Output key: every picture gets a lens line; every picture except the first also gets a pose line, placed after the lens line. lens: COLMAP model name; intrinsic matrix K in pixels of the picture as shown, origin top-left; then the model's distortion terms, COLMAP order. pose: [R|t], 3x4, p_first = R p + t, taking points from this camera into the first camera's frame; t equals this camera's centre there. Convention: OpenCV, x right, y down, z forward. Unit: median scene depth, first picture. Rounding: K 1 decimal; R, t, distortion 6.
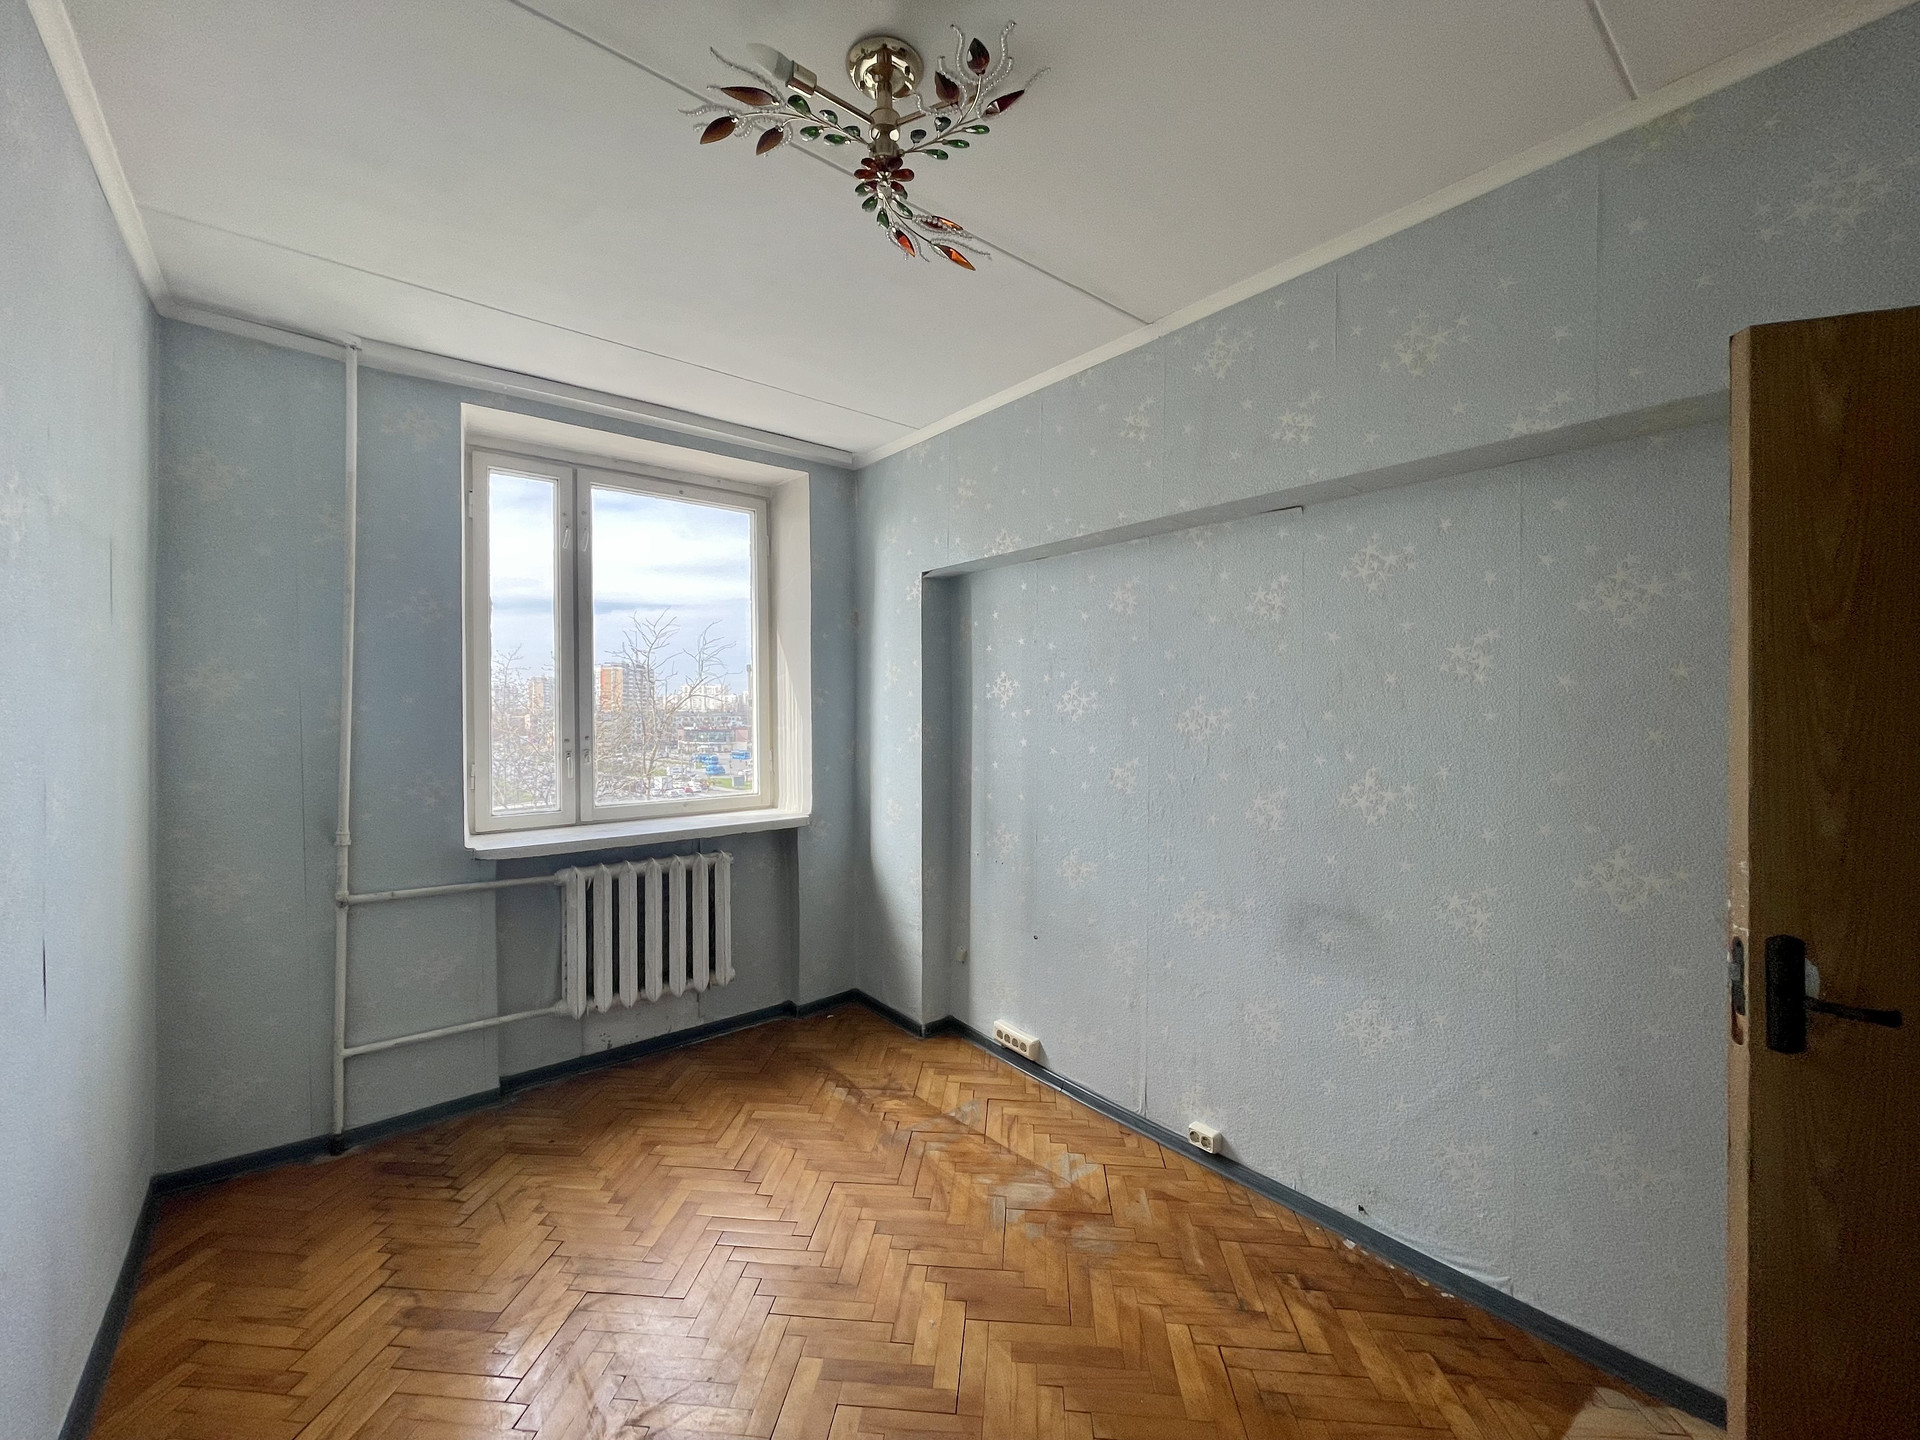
lens RADIAL K [[778.1, 0, 948.0], [0, 778.1, 713.3], [0, 0, 1]] dist [-0.000253, 0.000175]
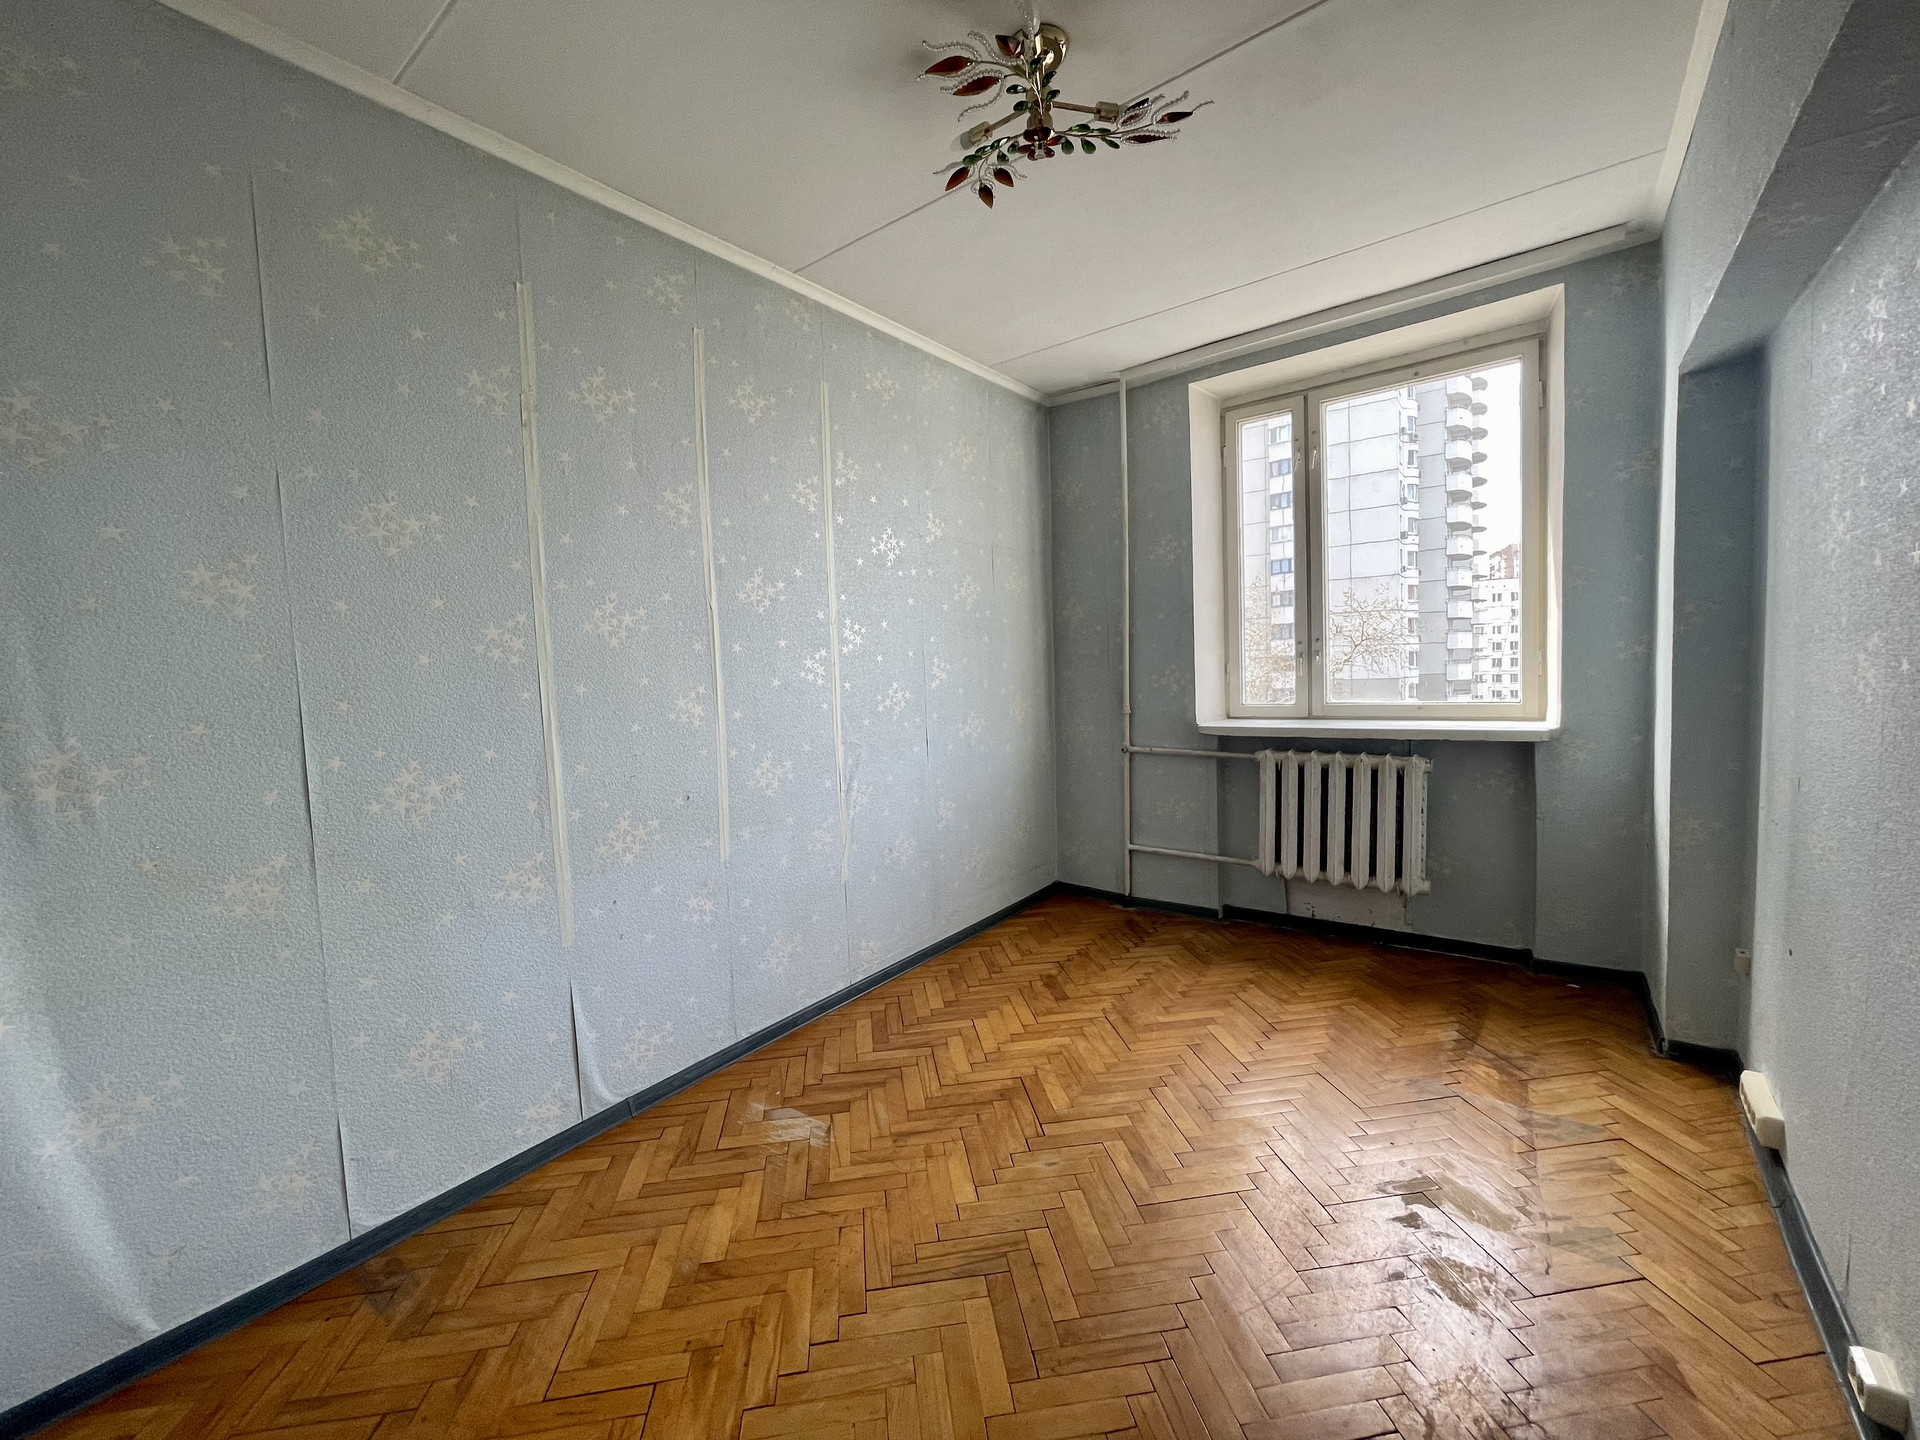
lens RADIAL K [[778.1, 0, 959.9], [0, 778.1, 714.4], [0, 0, 1]] dist [-0.000253, 0.000175]
pose [[0.232408, 0.054225, -0.971106, 0.536259], [0.035474, 0.997308, 0.064177, 0.051495], [0.971971, -0.049364, 0.229859, 0.272948]]
